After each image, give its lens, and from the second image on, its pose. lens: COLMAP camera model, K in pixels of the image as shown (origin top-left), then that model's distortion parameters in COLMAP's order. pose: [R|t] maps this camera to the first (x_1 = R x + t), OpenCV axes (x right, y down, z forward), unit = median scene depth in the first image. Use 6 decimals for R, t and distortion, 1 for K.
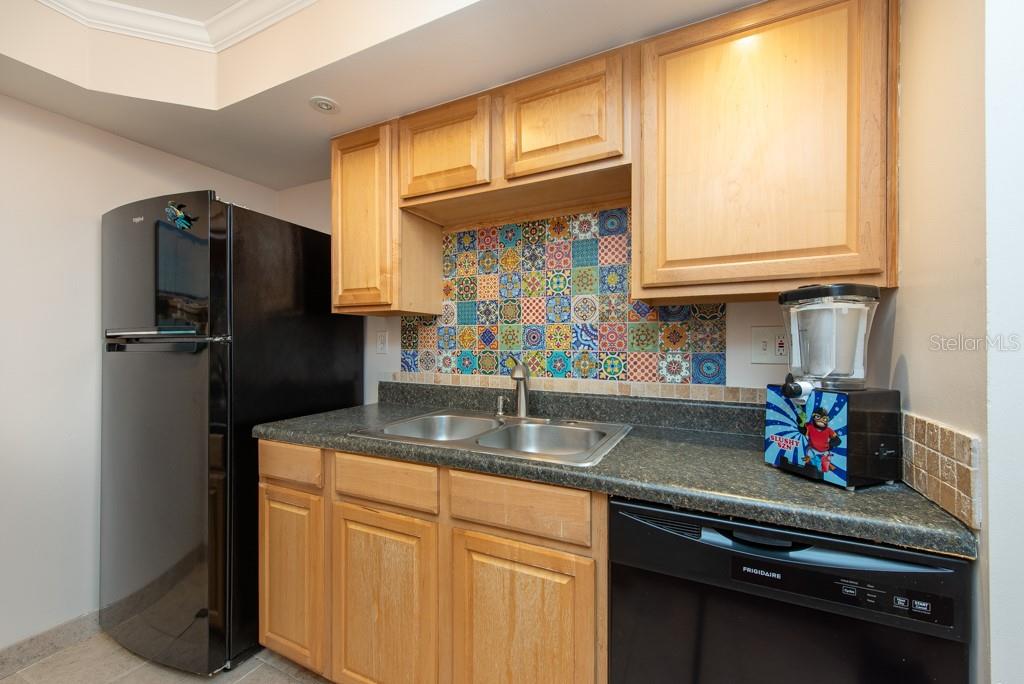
lens RADIAL K [[409.8, 0, 528.4], [0, 409.8, 345.4], [0, 0, 1]] dist [0.016277, -0.000147]
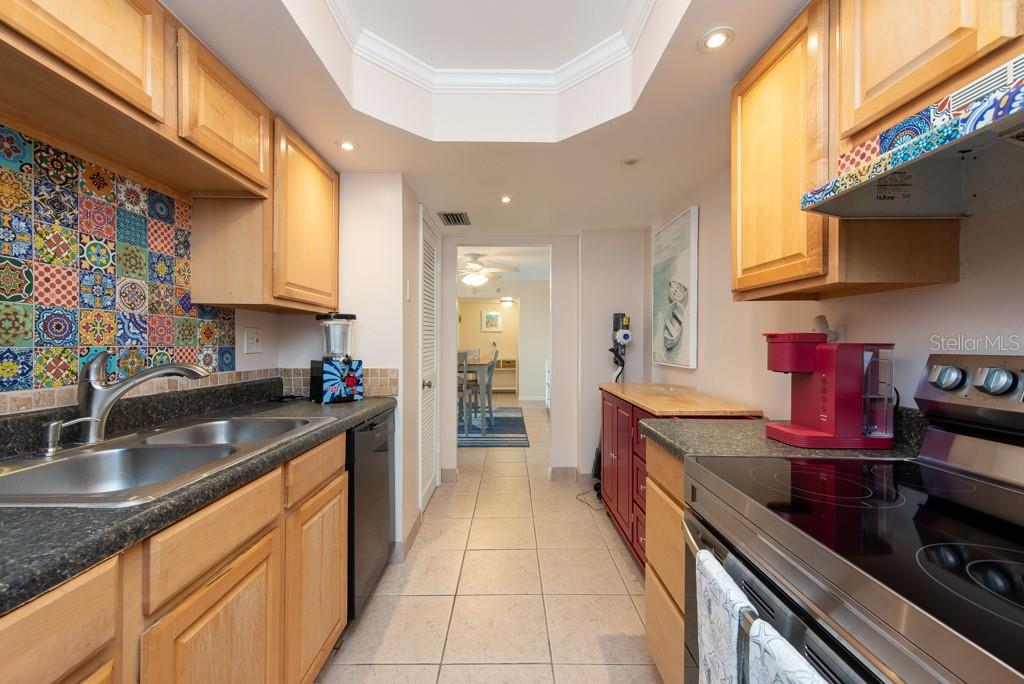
lens RADIAL K [[400.5, 0, 513.8], [0, 400.5, 342.1], [0, 0, 1]] dist [0.015850, -0.005428]
pose [[-0.444982, 0.003029, 0.895535, -0.906162], [0.002765, 0.999994, -0.002008, 0.008551], [-0.895535, 0.001583, -0.444987, 0.647382]]
